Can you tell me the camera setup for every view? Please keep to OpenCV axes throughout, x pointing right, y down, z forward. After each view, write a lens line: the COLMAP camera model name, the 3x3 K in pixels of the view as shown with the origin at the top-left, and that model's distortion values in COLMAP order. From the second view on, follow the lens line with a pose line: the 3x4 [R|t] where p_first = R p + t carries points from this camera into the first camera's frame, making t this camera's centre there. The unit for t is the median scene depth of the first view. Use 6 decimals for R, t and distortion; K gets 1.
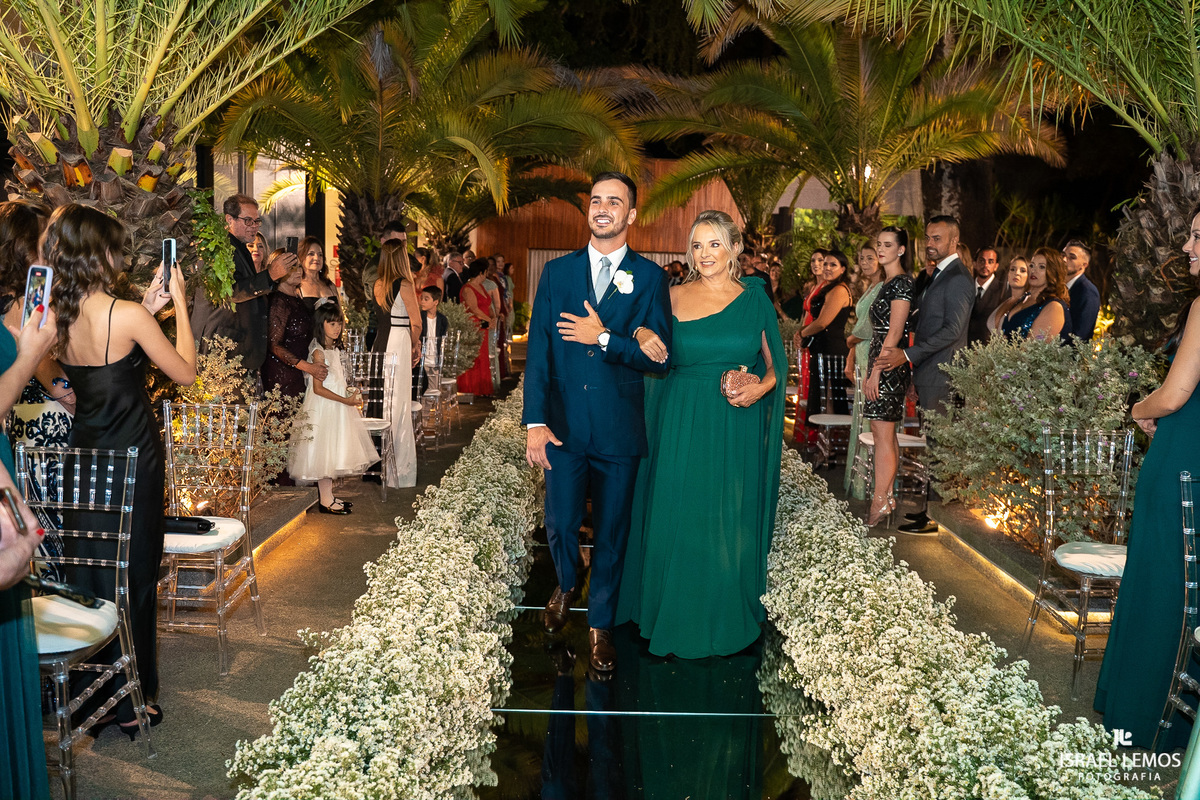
lens RADIAL K [[987.5, 0, 604.4], [0, 987.5, 395.4], [0, 0, 1]] dist [-0.112933, 0.088657]
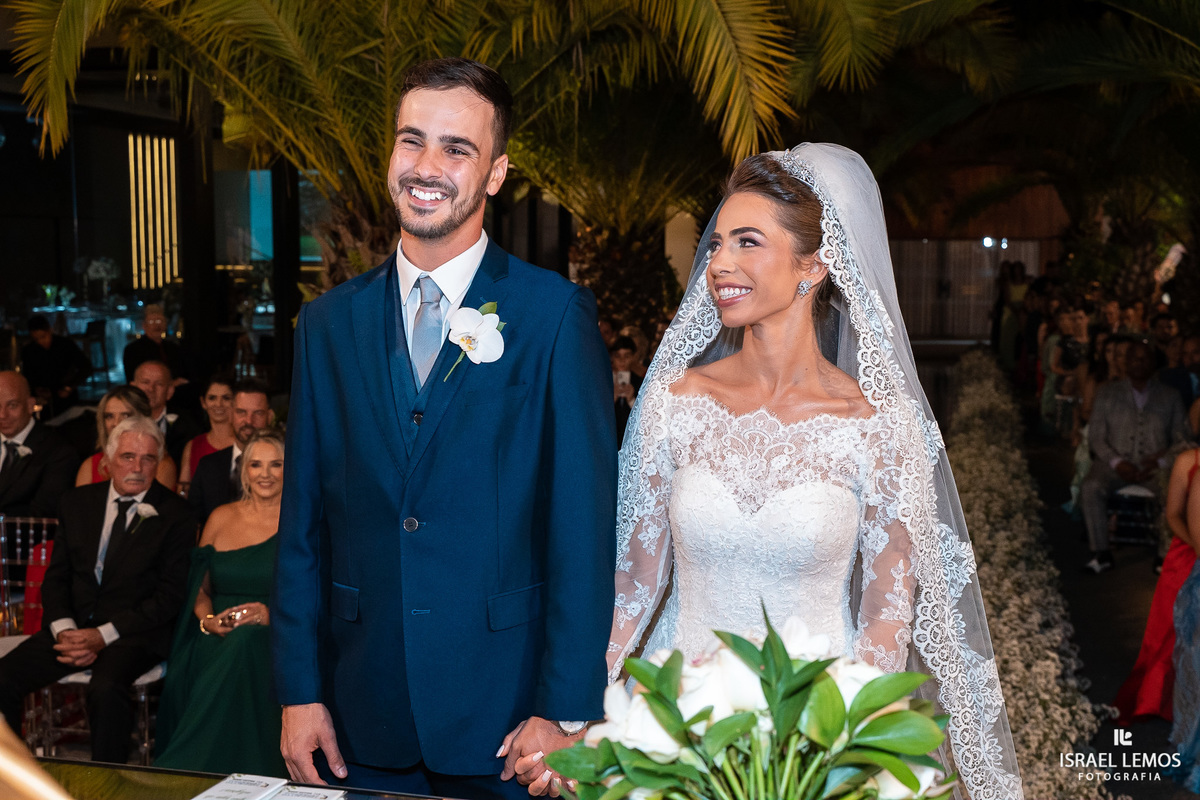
lens RADIAL K [[1420.7, 0, 598.3], [0, 1420.7, 394.9], [0, 0, 1]] dist [0.039607, 0.000000]
pose [[0.964985, 0.003400, -0.262285, 0.104831], [-0.007994, 0.999833, -0.016449, 0.058372], [0.262185, 0.017970, 0.964850, -0.928535]]
